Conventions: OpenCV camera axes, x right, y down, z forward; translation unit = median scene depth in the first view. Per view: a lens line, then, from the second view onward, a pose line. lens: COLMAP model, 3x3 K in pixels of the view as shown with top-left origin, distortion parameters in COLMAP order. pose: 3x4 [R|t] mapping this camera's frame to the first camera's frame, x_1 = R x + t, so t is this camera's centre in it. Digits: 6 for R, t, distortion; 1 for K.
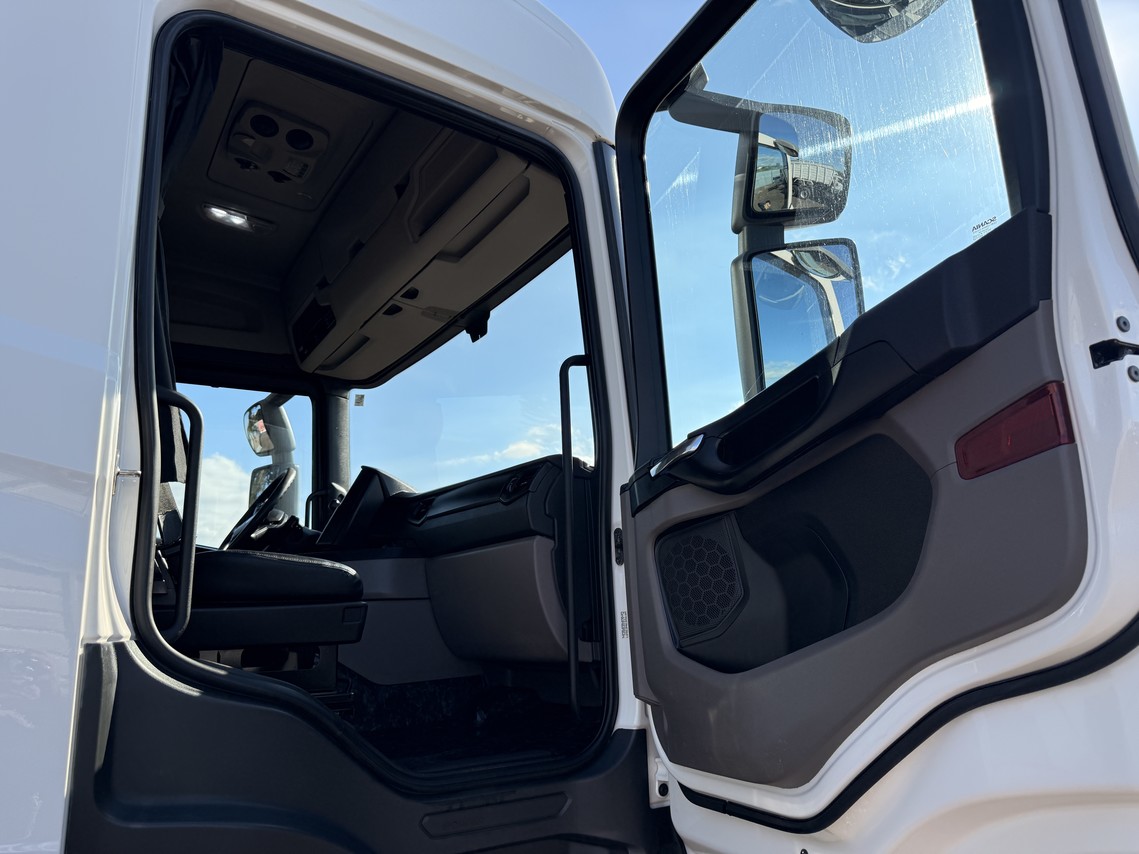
lens RADIAL K [[795.8, 0, 564.4], [0, 795.8, 426.5], [0, 0, 1]] dist [0.047600, -0.060999]
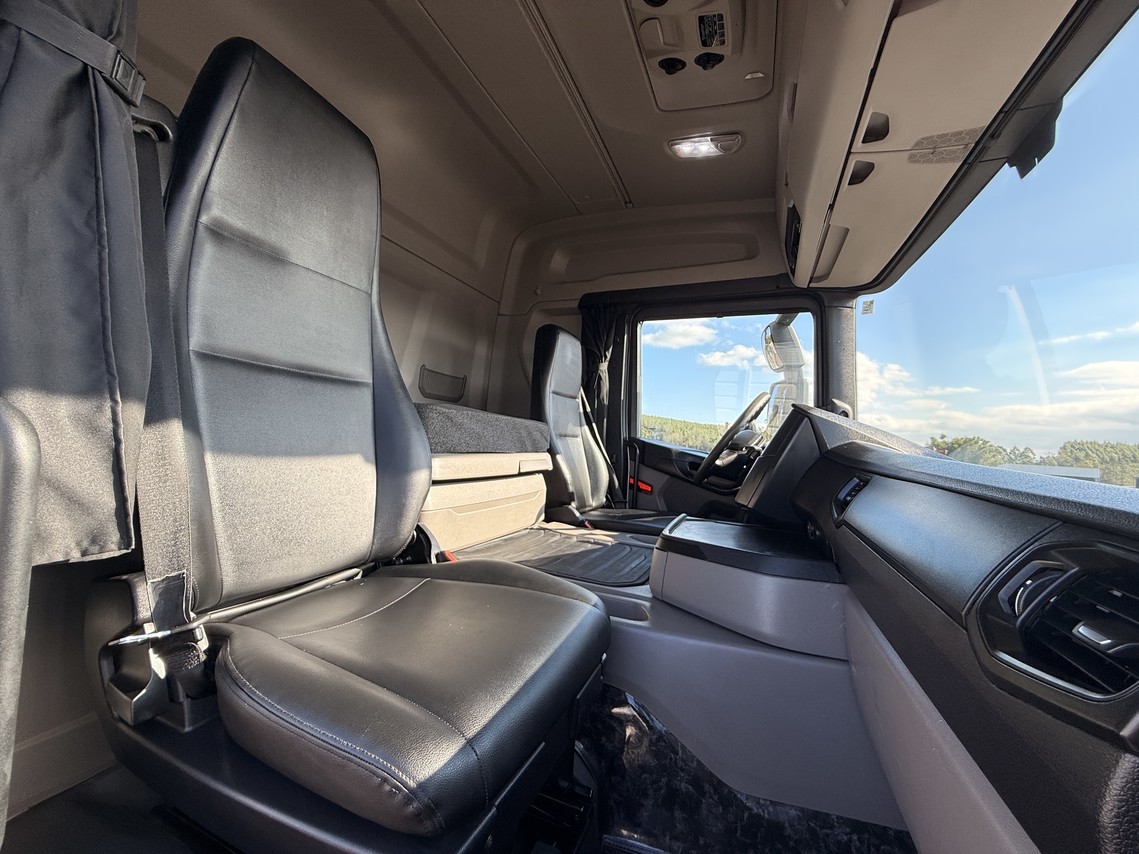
lens RADIAL K [[450.1, 0, 569.5], [0, 450.1, 427.0], [0, 0, 1]] dist [-0.002377, 0.000113]
pose [[0.562843, 0.043172, -0.825436, -0.020768], [0.116721, 0.984477, 0.131079, -0.006085], [0.818281, -0.170123, 0.549066, 0.501402]]
